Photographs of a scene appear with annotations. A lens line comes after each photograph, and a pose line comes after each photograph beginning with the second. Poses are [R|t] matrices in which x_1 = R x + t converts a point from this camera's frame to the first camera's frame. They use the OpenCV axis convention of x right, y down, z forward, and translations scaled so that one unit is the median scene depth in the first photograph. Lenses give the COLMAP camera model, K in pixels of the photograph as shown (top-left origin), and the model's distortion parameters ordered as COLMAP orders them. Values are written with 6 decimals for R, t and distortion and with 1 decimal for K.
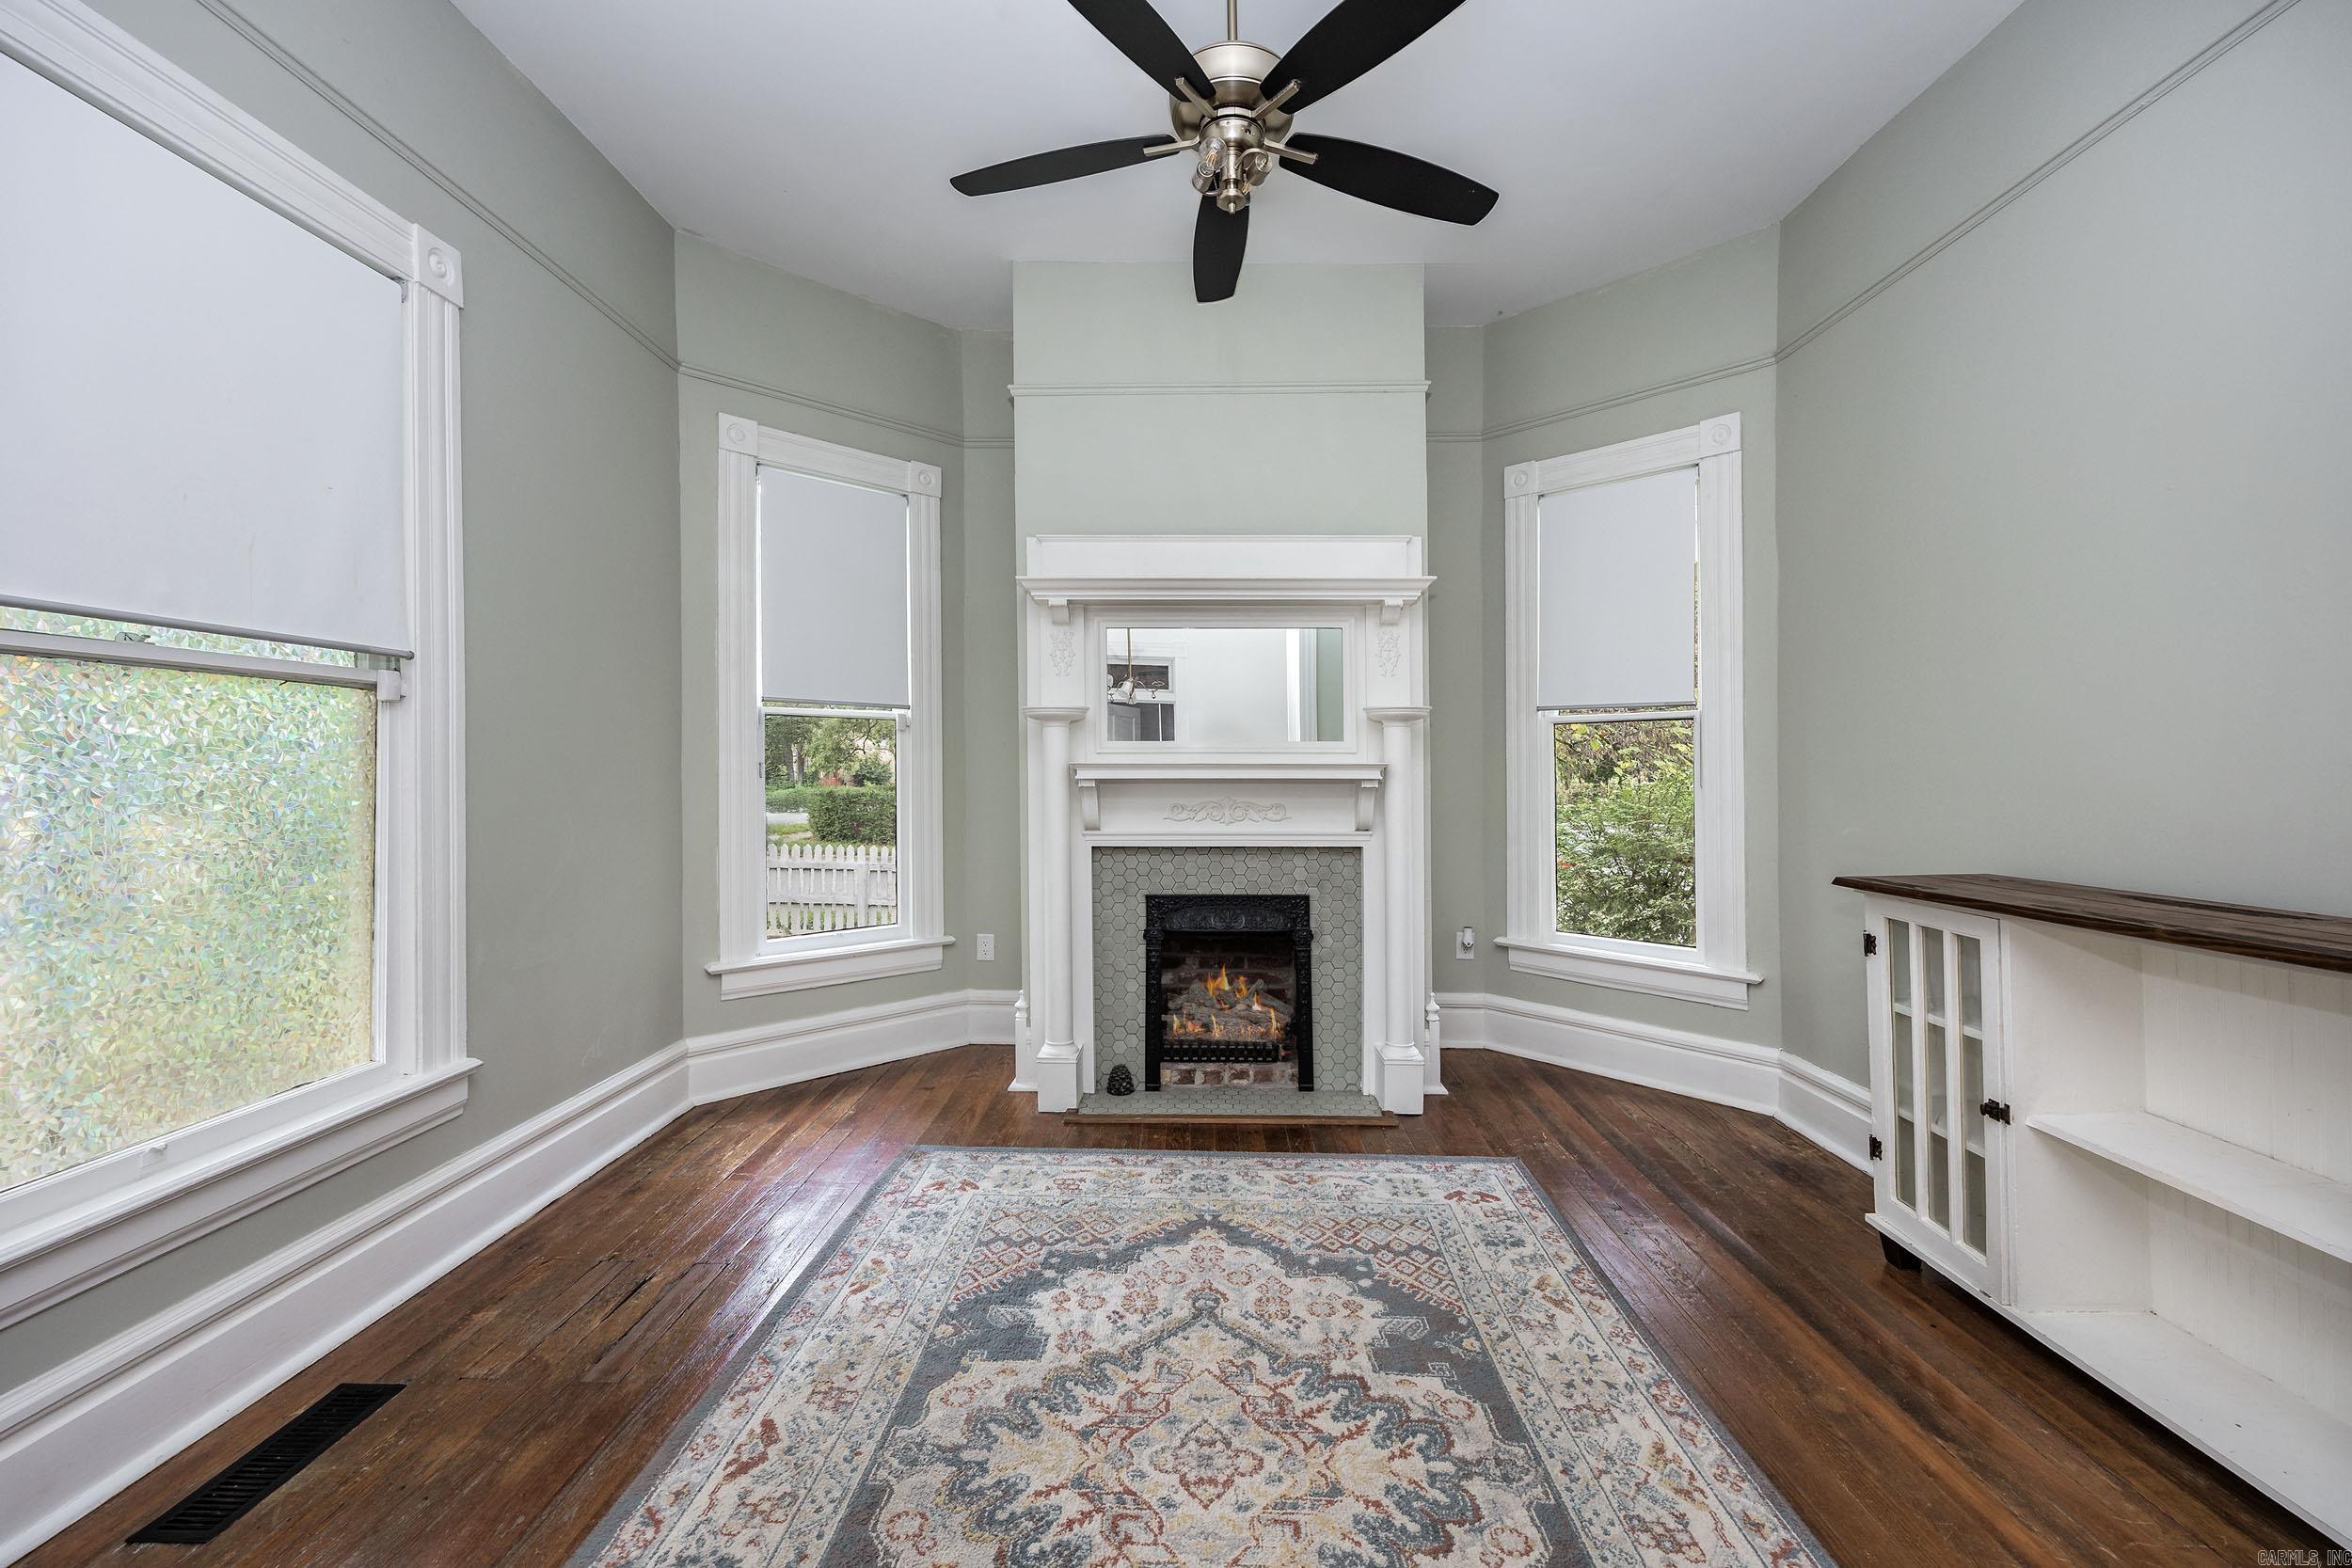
lens RADIAL K [[910.0, 0, 1192.0], [0, 910.0, 790.3], [0, 0, 1]] dist [0.001648, -0.000139]
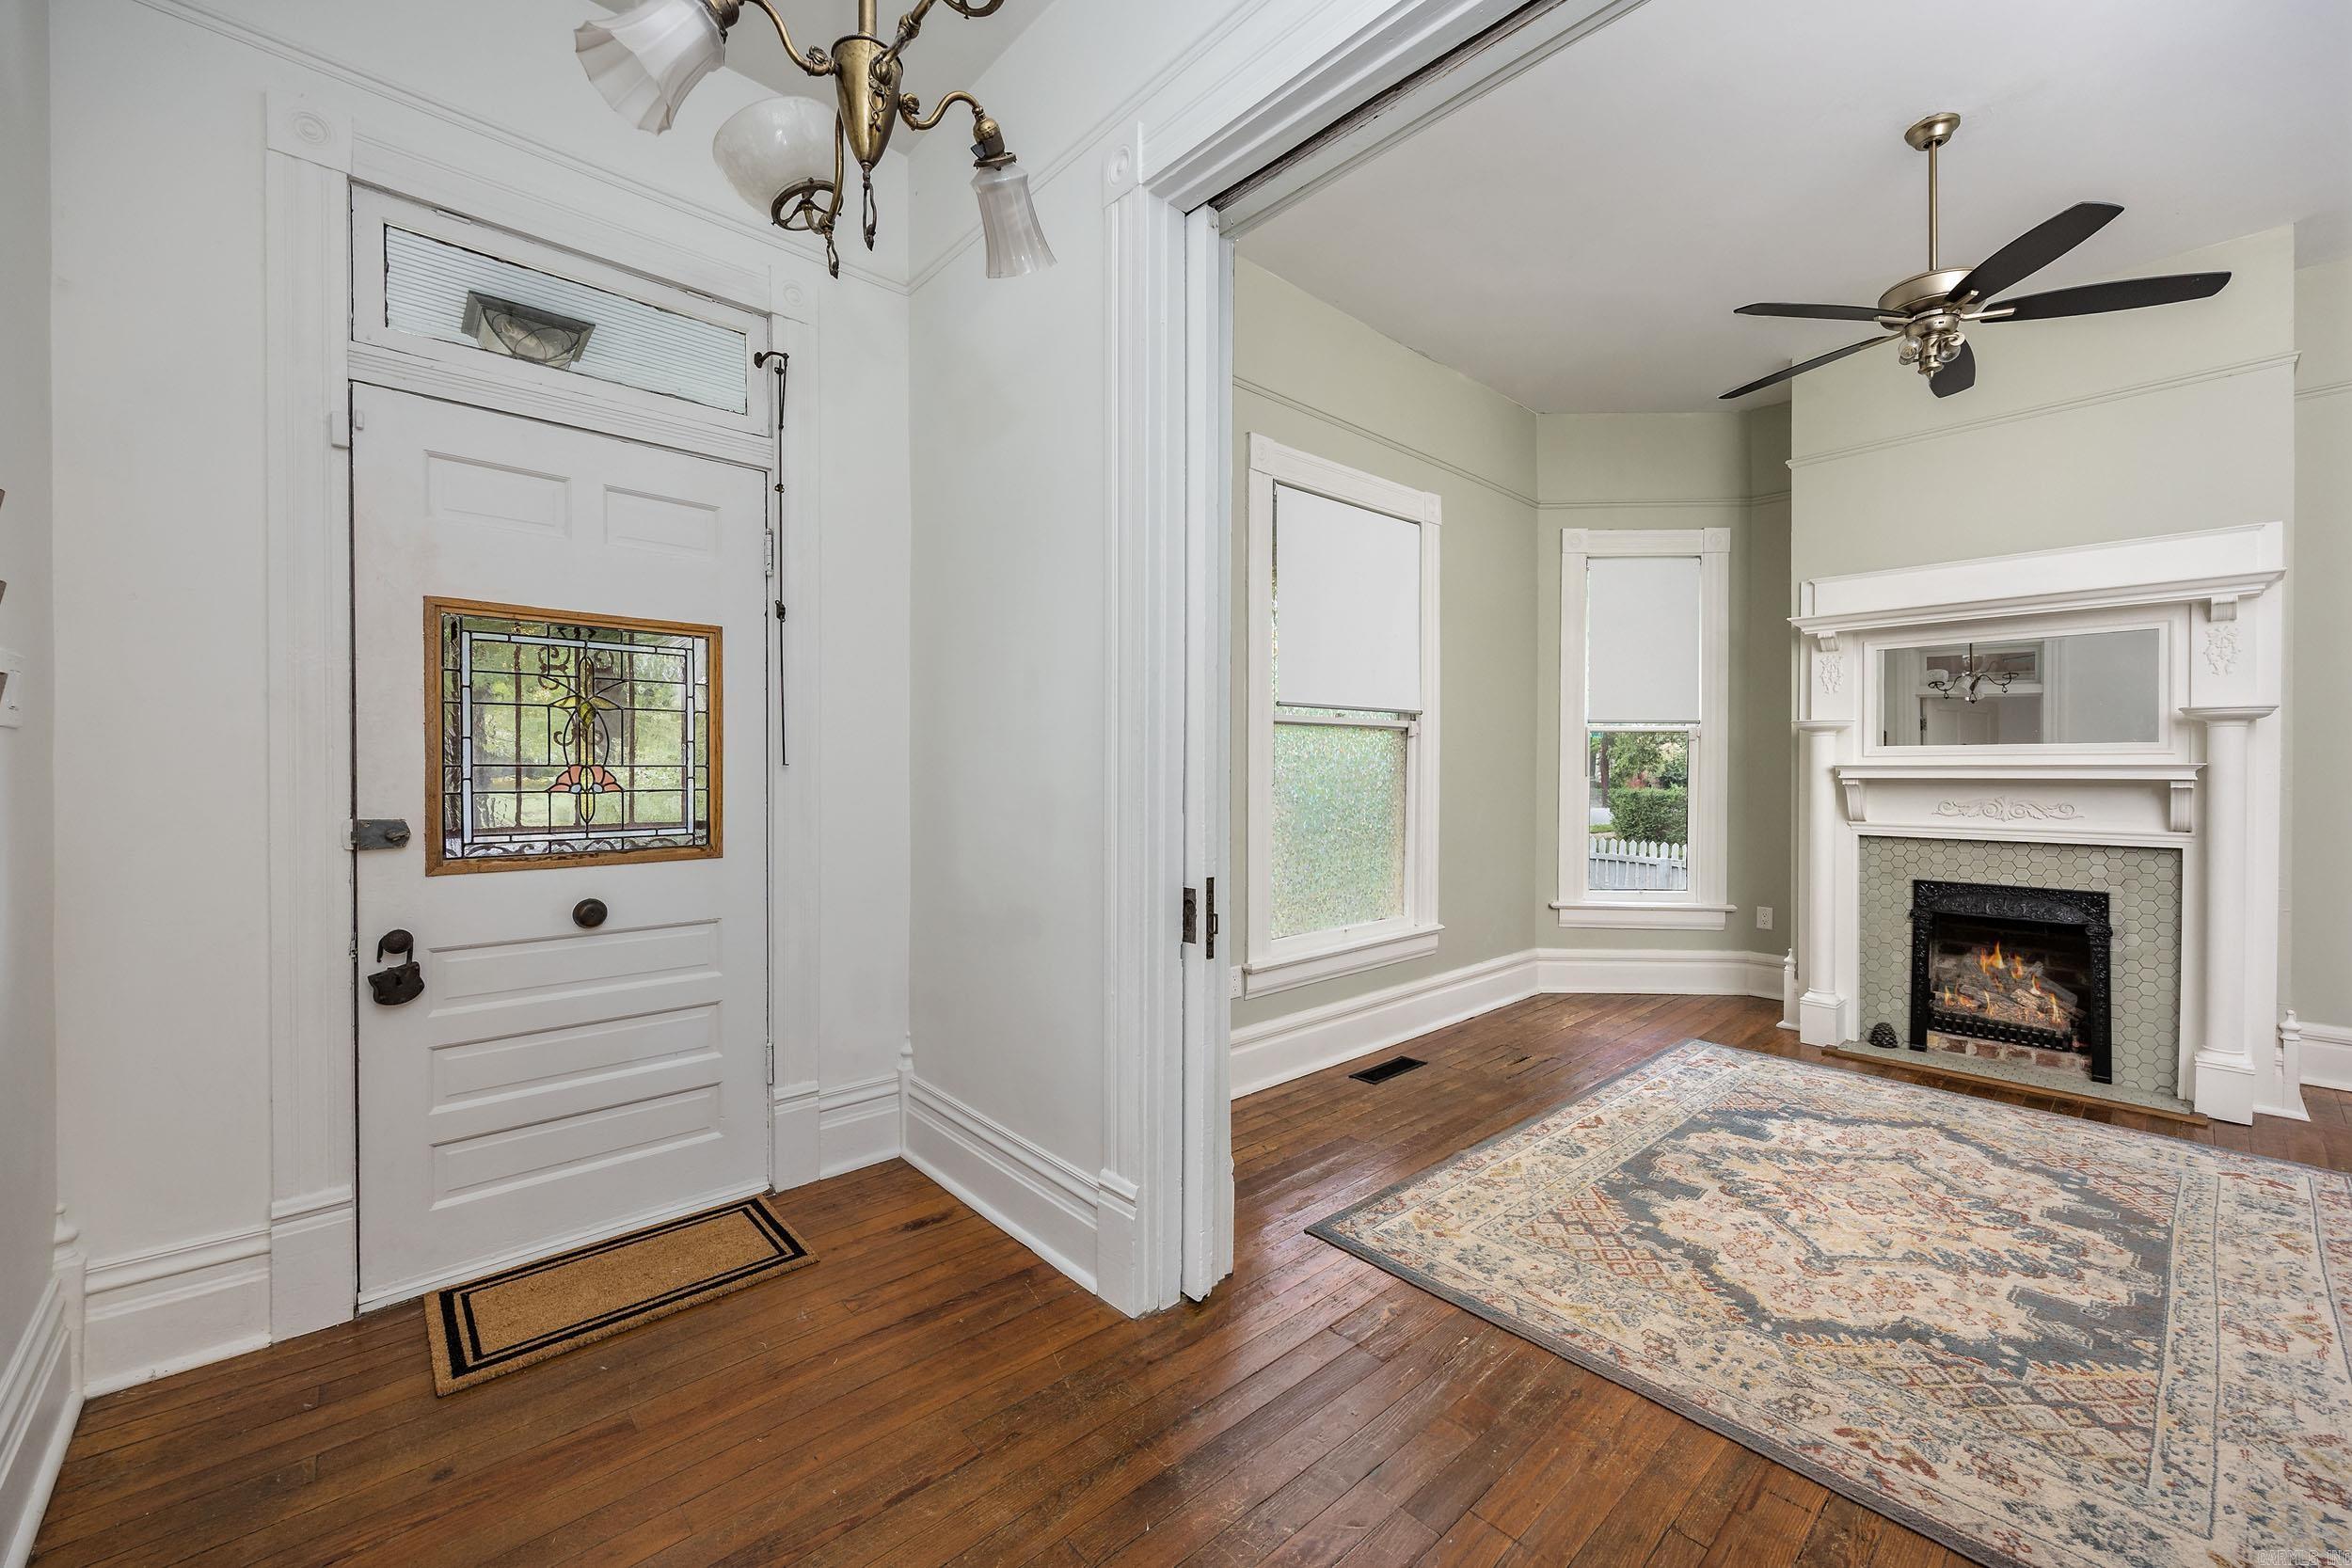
lens RADIAL K [[938.0, 0, 1224.3], [0, 938.0, 785.6], [0, 0, 1]] dist [0.002633, -0.001090]
pose [[0.703681, 0.010600, -0.710437, 0.252011], [-0.016087, 0.999870, -0.001016, 0.016577], [0.710334, 0.012144, 0.703760, -0.642466]]
